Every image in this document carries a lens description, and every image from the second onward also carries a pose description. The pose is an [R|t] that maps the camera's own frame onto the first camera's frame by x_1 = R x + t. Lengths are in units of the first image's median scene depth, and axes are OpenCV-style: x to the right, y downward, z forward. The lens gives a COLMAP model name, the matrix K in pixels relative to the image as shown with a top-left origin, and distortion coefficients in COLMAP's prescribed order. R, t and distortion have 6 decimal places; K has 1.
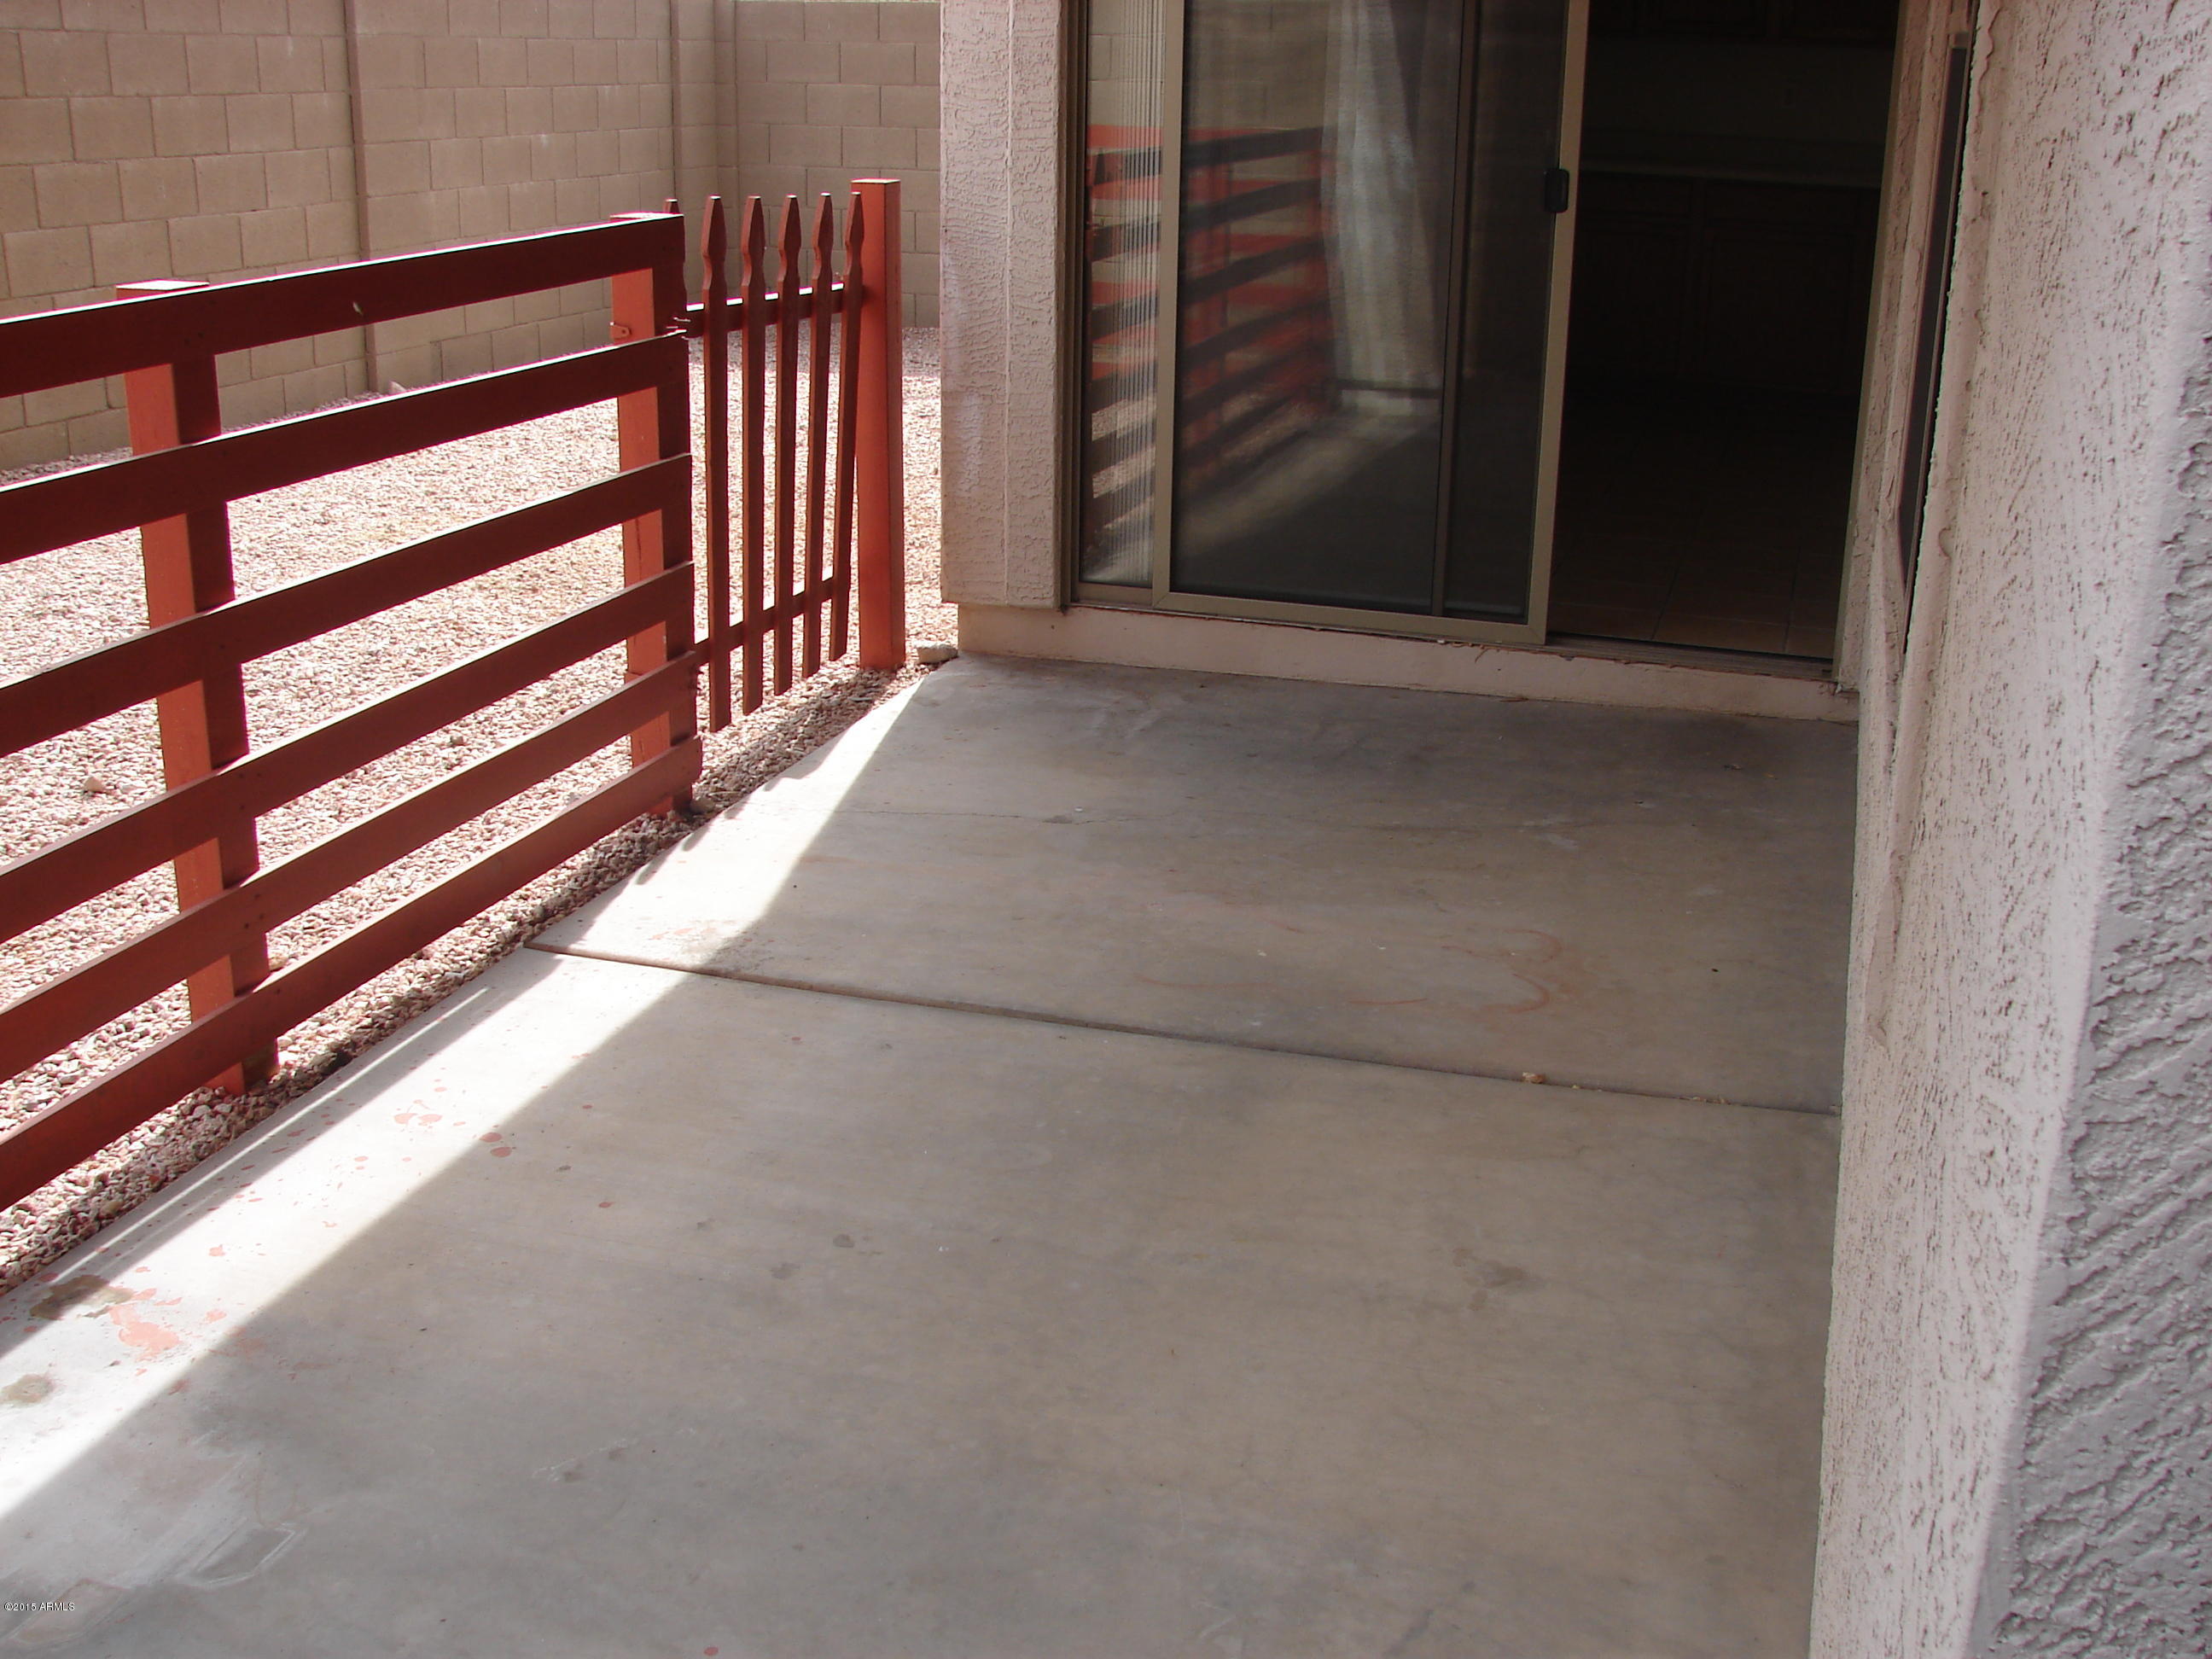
lens RADIAL K [[2402.2, 0, 1127.2], [0, 2402.2, 847.5], [0, 0, 1]] dist [-0.211363, 0.277329]
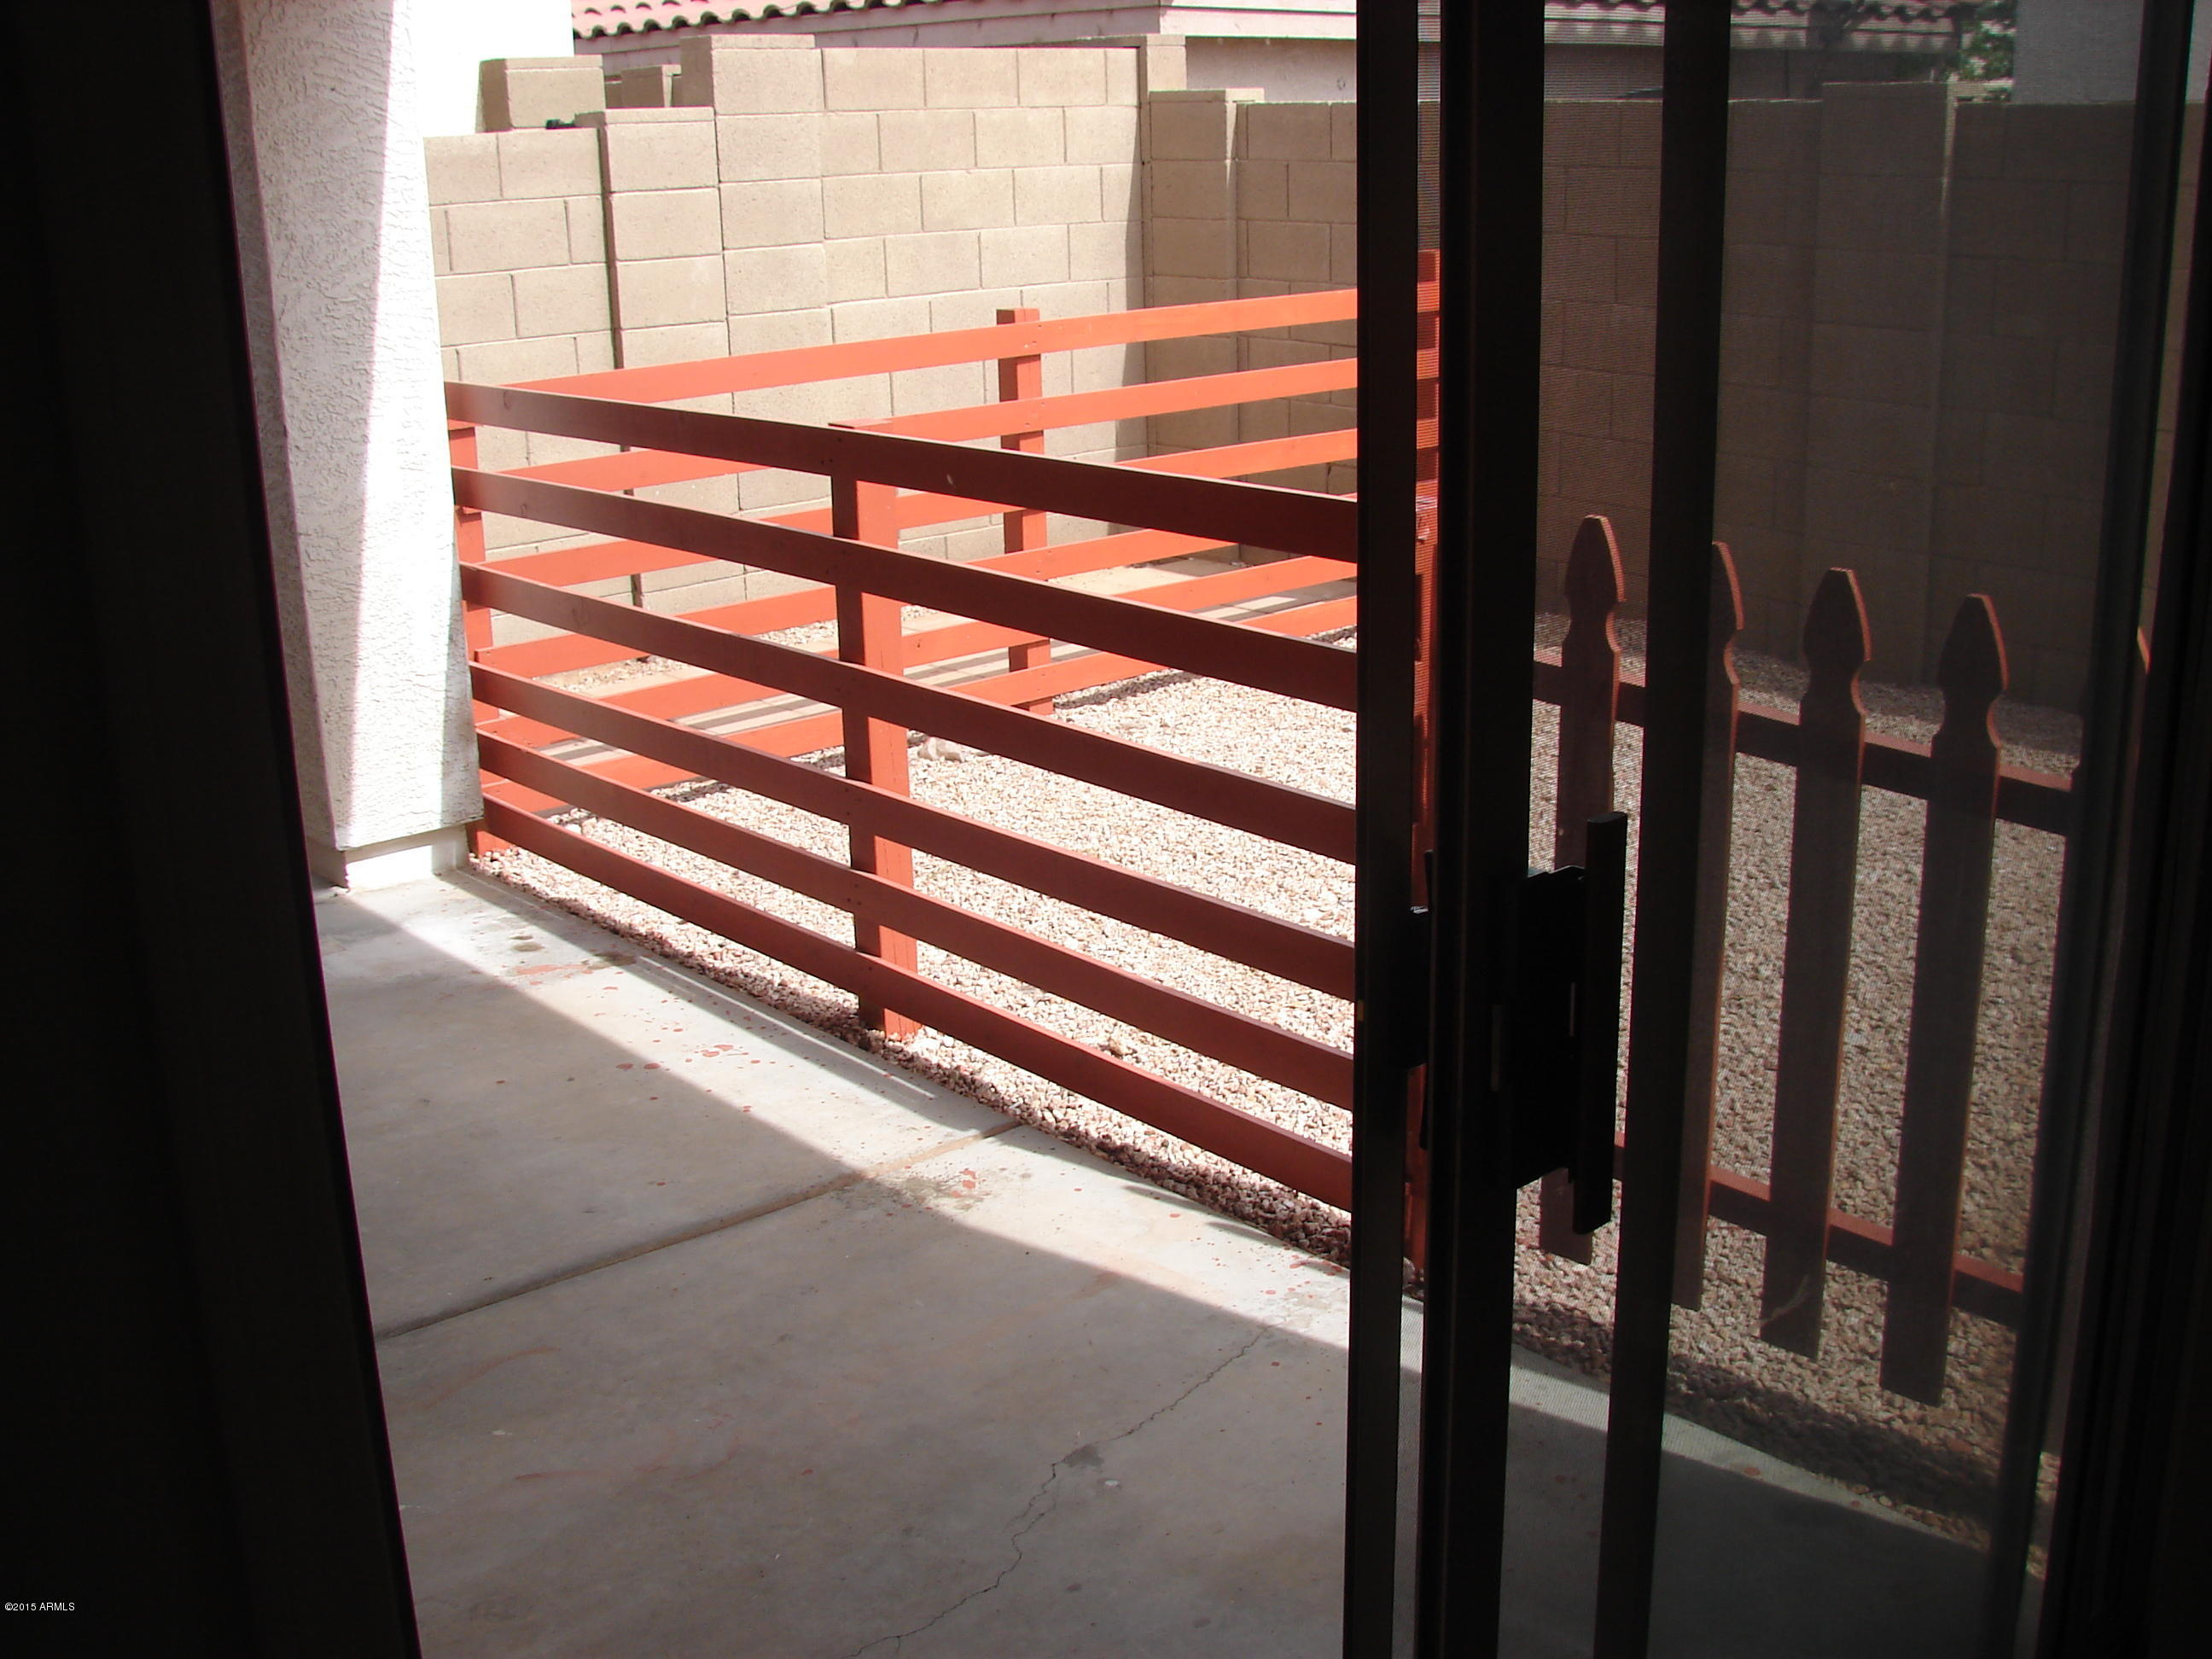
lens RADIAL K [[2402.2, 0, 1127.2], [0, 2402.2, 847.5], [0, 0, 1]] dist [-0.211363, 0.277329]
pose [[-0.516264, 0.247431, -0.819908, 0.596006], [-0.271463, 0.860713, 0.430675, -0.571337], [0.812268, 0.444917, -0.377186, 1.507442]]
